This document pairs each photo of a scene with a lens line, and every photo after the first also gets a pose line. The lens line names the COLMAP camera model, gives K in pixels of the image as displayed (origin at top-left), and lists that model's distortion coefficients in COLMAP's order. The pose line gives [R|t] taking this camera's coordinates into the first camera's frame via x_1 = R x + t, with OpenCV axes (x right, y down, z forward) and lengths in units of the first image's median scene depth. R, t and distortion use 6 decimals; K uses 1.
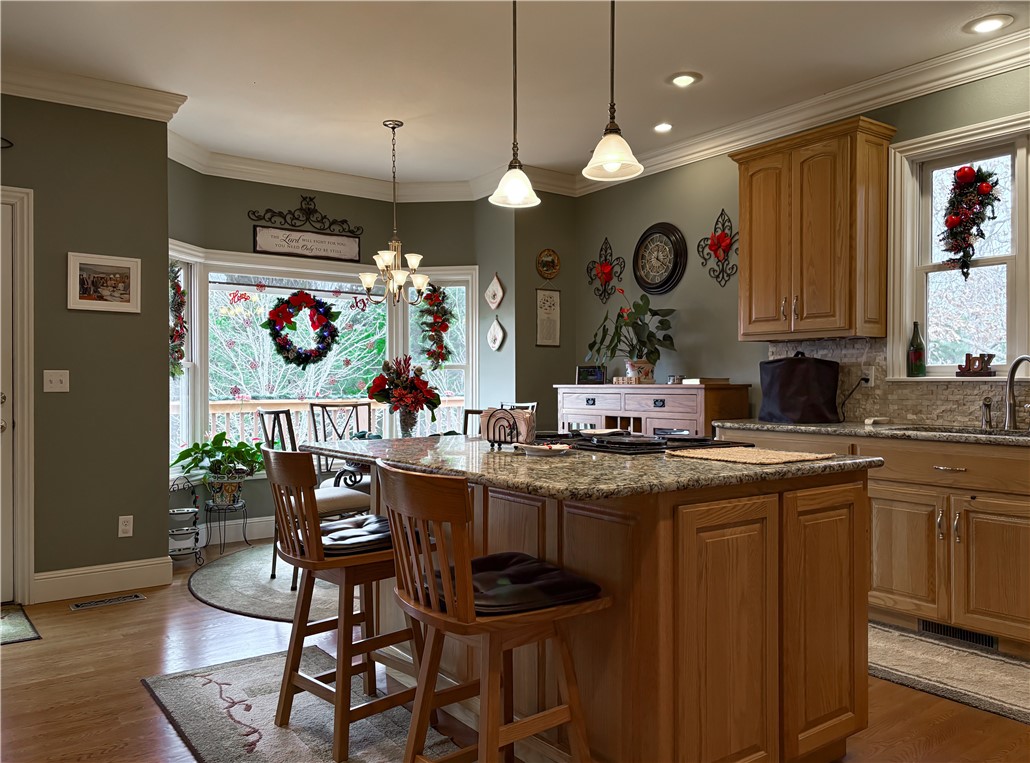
lens RADIAL K [[803.7, 0, 500.2], [0, 803.7, 385.7], [0, 0, 1]] dist [0.043227, -0.002157]
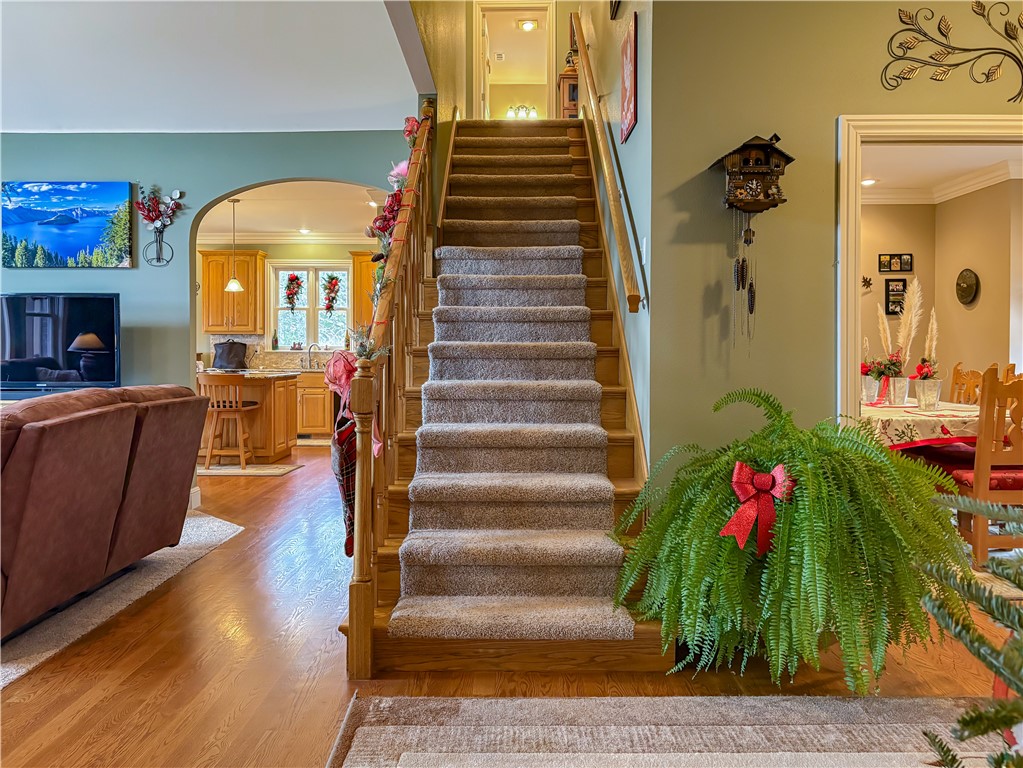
lens RADIAL K [[781.2, 0, 514.7], [0, 781.2, 364.5], [0, 0, 1]] dist [0.037054, -0.094998]
pose [[0.581331, -0.011372, 0.813588, -0.852955], [0.002053, 0.999920, 0.012509, 0.003548], [-0.813665, -0.005602, 0.581307, -0.849675]]
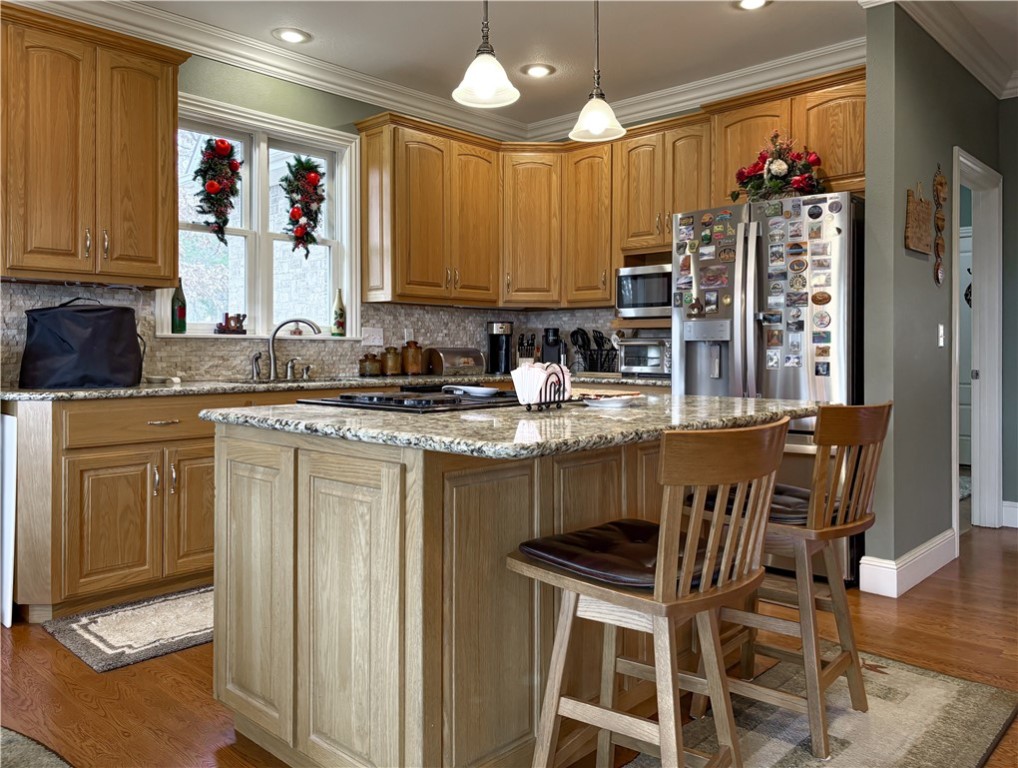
lens RADIAL K [[779.3, 0, 528.1], [0, 779.3, 349.4], [0, 0, 1]] dist [0.047138, -0.059322]
pose [[-0.207104, 0.000218, 0.978319, -0.401075], [0.004613, 0.999989, 0.000754, 0.007850], [-0.978308, 0.004669, -0.207103, 0.619259]]
